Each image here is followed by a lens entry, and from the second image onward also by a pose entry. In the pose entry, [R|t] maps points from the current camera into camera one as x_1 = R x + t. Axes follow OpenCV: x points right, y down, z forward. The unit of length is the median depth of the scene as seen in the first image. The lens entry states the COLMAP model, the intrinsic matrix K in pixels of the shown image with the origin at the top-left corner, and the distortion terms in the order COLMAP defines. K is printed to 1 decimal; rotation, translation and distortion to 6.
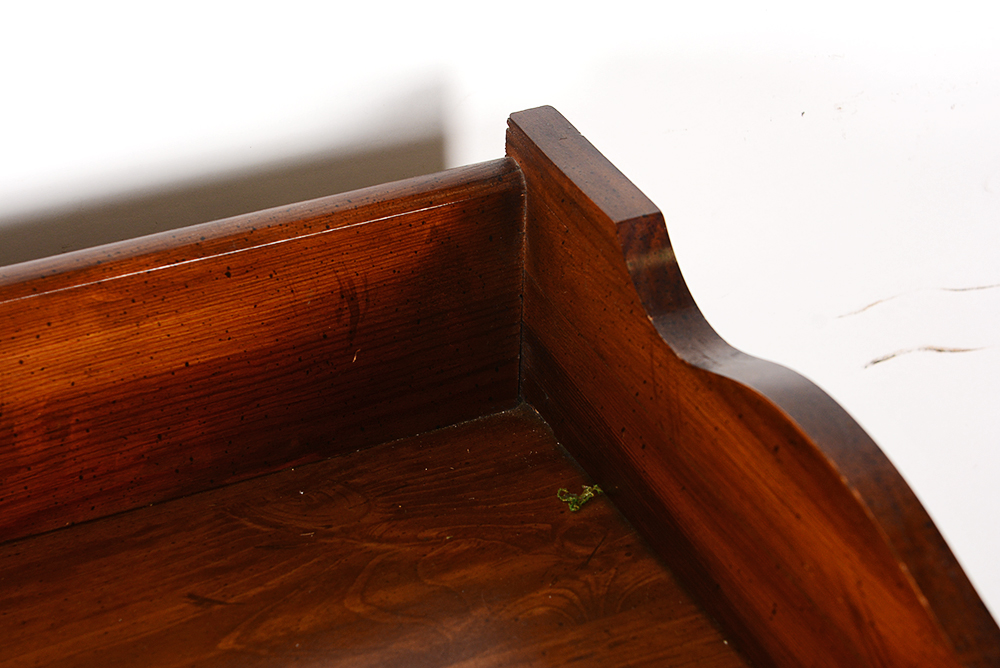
lens RADIAL K [[2901.4, 0, 500.7], [0, 2901.4, 333.8], [0, 0, 1]] dist [0.105372, 0.000000]
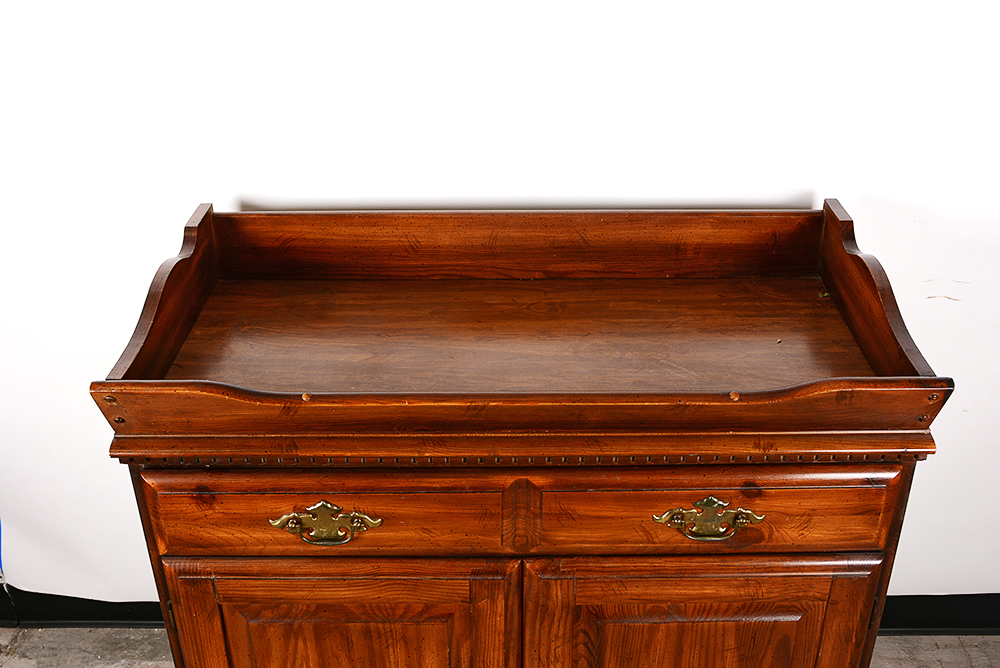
lens RADIAL K [[1019.0, 0, 501.8], [0, 1019.0, 331.0], [0, 0, 1]] dist [-0.048080, 0.000000]
pose [[0.886505, 0.180650, -0.425999, 0.242660], [-0.216439, 0.975606, -0.036691, 0.256746], [0.408979, 0.124730, 0.903979, -0.430366]]
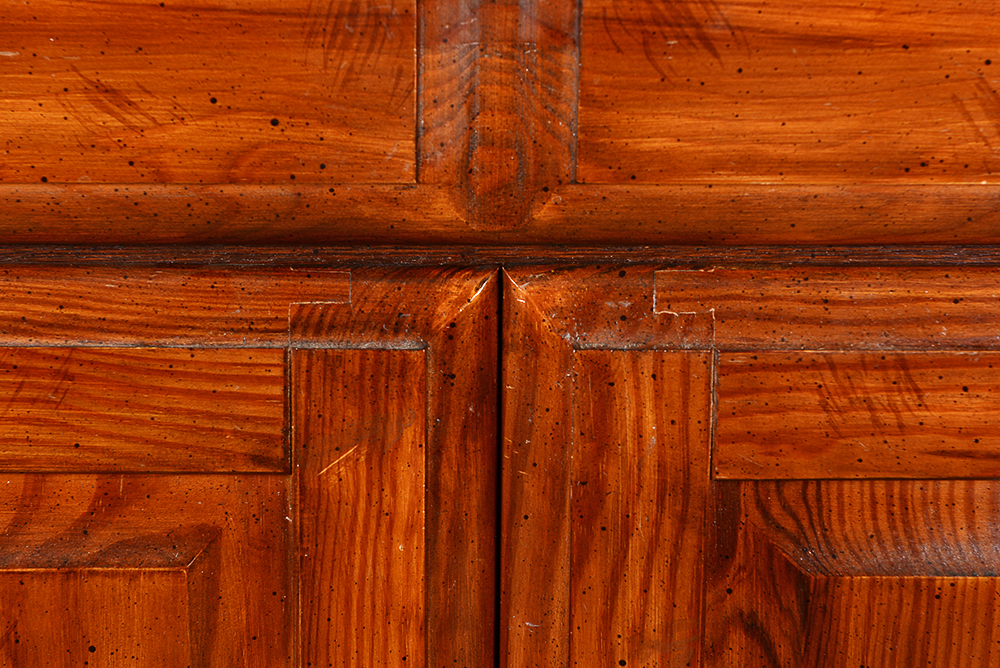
lens RADIAL K [[2901.4, 0, 507.2], [0, 2901.4, 356.2], [0, 0, 1]] dist [0.105372, 0.000000]
pose [[0.895017, 0.118877, -0.429898, 0.169548], [-0.222359, 0.954438, -0.199011, 0.669232], [0.386653, 0.273710, 0.880671, -0.034121]]
